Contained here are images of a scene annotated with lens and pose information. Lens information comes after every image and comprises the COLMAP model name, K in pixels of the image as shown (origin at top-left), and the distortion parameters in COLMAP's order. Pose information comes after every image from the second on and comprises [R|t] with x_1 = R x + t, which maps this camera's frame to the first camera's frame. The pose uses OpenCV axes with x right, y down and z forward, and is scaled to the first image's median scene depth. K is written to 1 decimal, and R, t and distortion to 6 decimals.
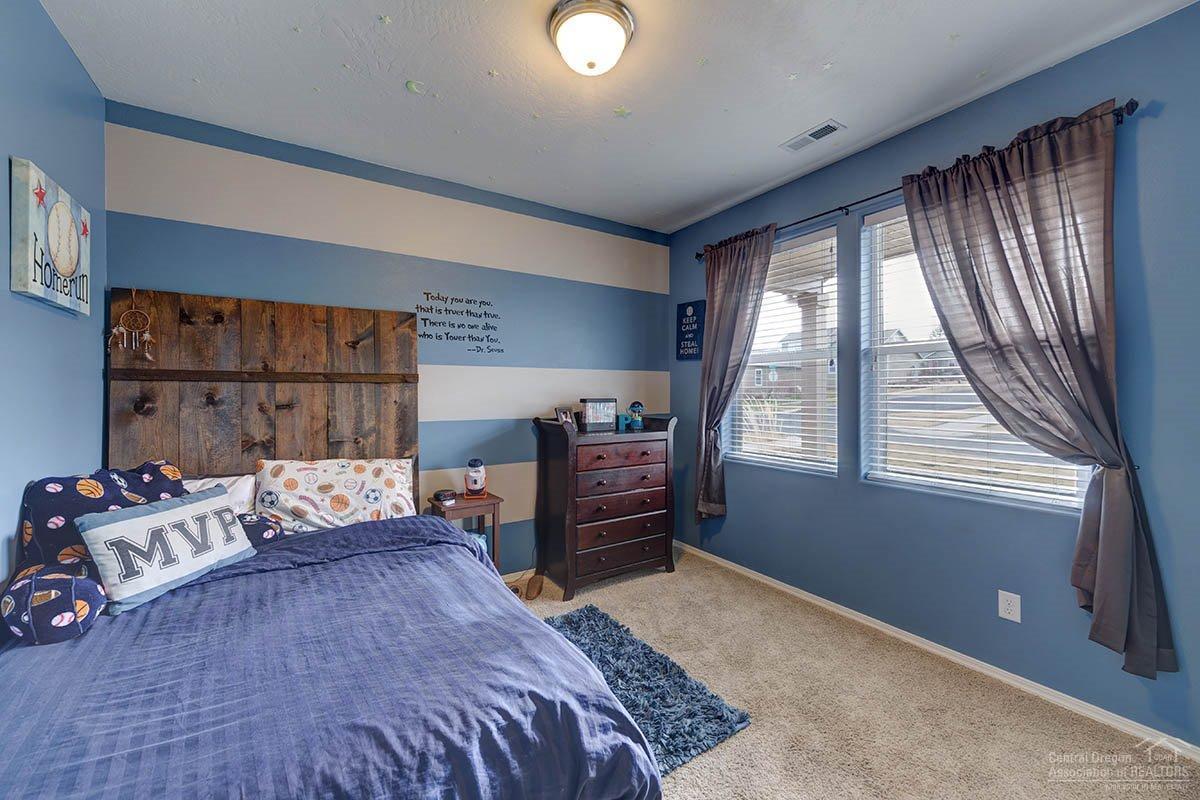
lens RADIAL K [[479.4, 0, 607.2], [0, 479.4, 392.0], [0, 0, 1]] dist [-0.000287, 0.000093]
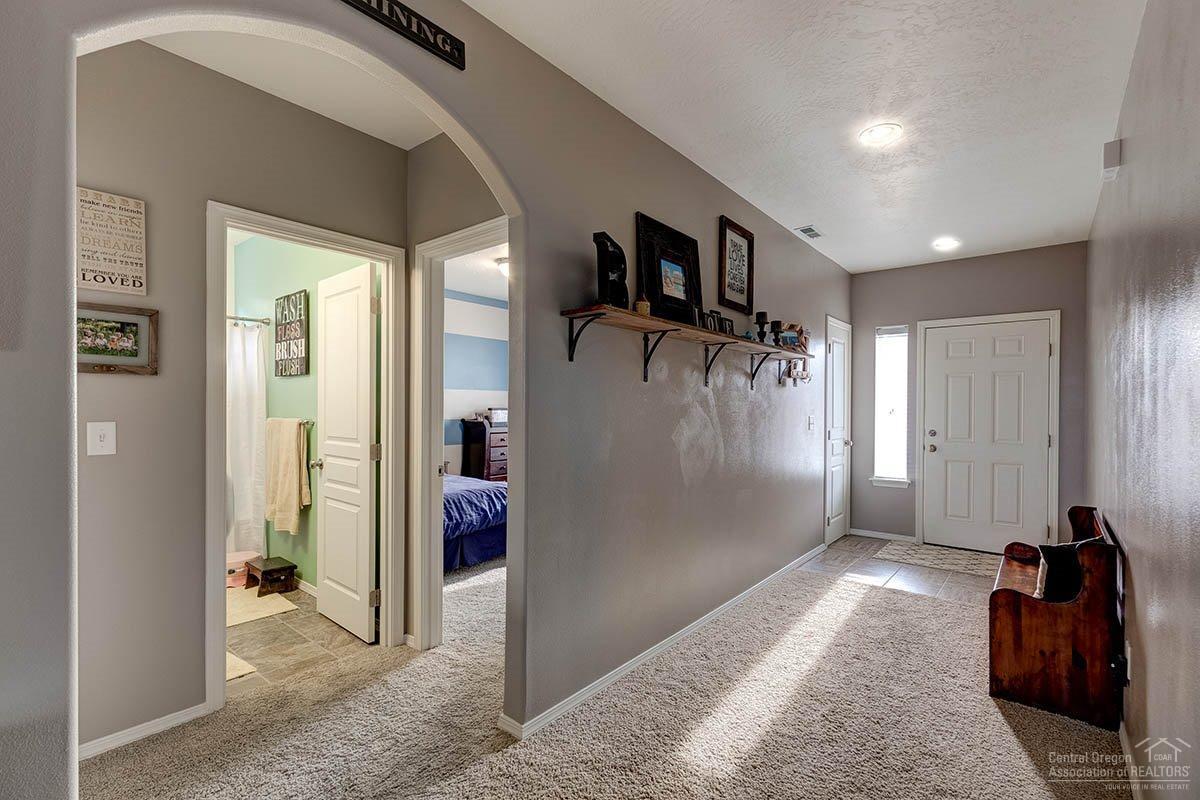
lens RADIAL K [[493.5, 0, 621.7], [0, 493.5, 400.2], [0, 0, 1]] dist [0.000710, 0.000225]
pose [[0.956282, 0.006659, 0.292369, -0.120981], [-0.005445, 0.999973, -0.004967, -0.007644], [-0.292394, 0.003158, 0.956293, -0.858530]]
